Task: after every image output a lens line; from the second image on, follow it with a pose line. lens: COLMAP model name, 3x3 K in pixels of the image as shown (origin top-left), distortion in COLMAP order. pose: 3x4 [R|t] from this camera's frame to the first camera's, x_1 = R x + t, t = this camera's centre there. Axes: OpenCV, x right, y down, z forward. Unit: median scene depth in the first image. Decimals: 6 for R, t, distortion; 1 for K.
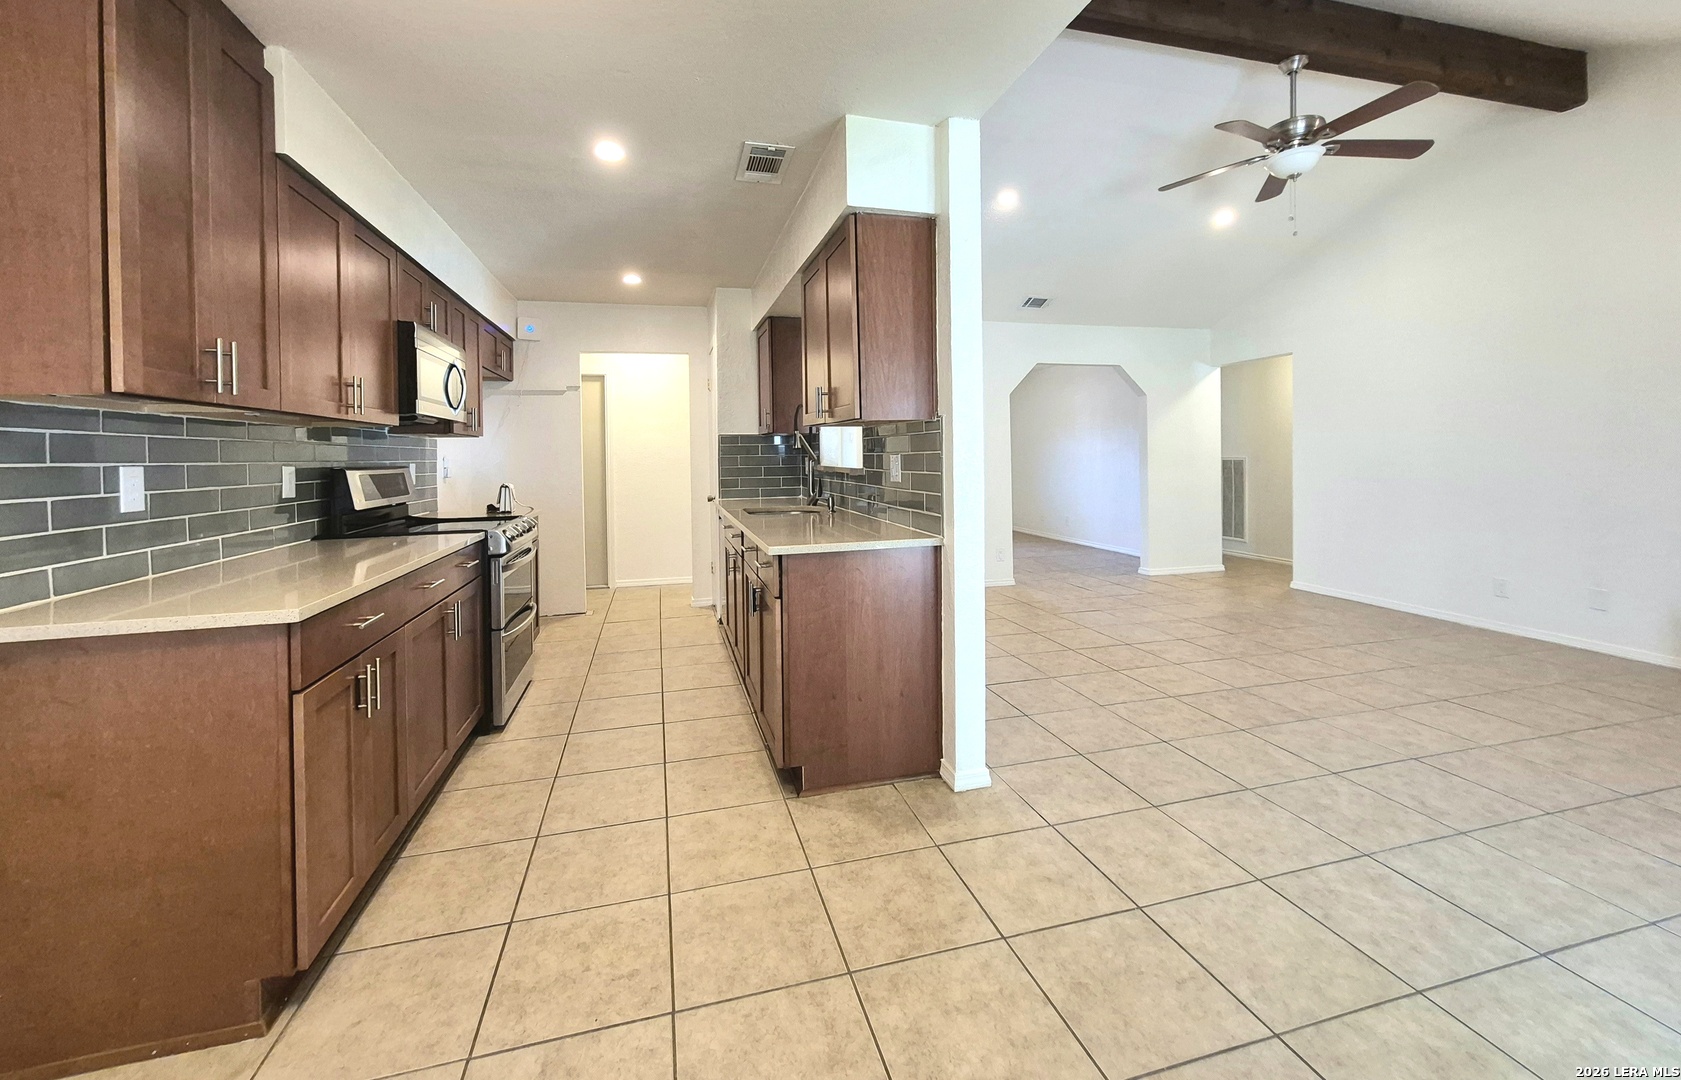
lens RADIAL K [[668.6, 0, 836.5], [0, 668.6, 454.6], [0, 0, 1]] dist [0.000770, 0.000680]
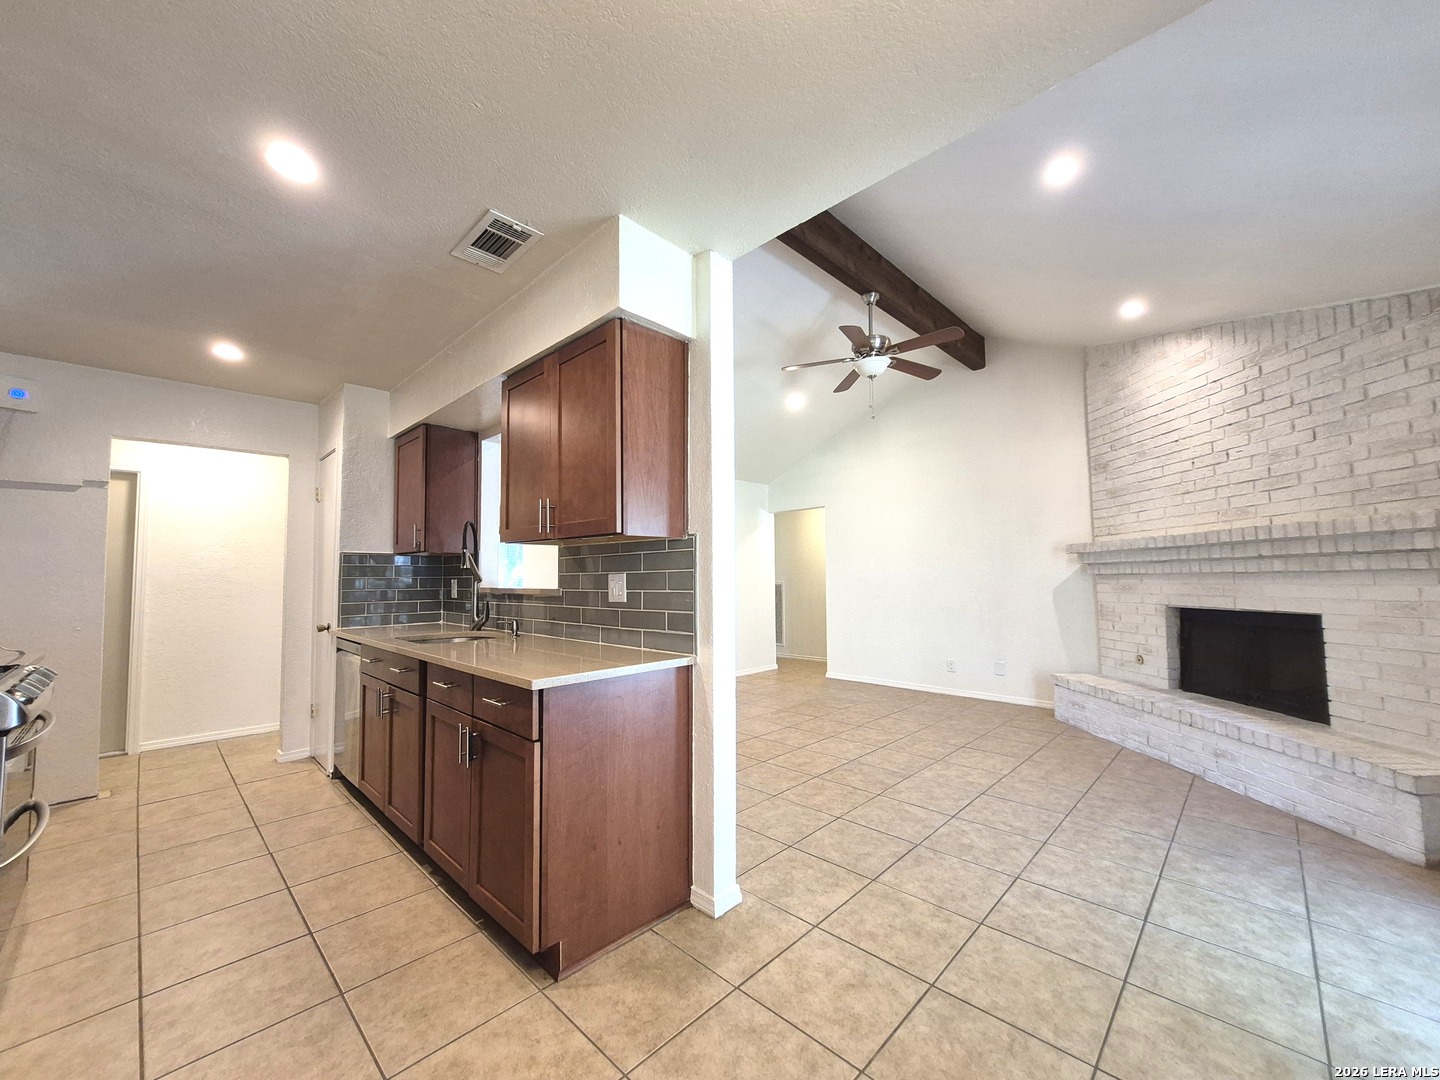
lens RADIAL K [[567.1, 0, 719.5], [0, 567.1, 545.8], [0, 0, 1]] dist [-0.000625, 0.000156]
pose [[0.859418, 0.034763, 0.510090, -0.242485], [-0.001632, 0.997867, -0.065255, 0.014979], [-0.511271, 0.055249, 0.857642, 0.241648]]
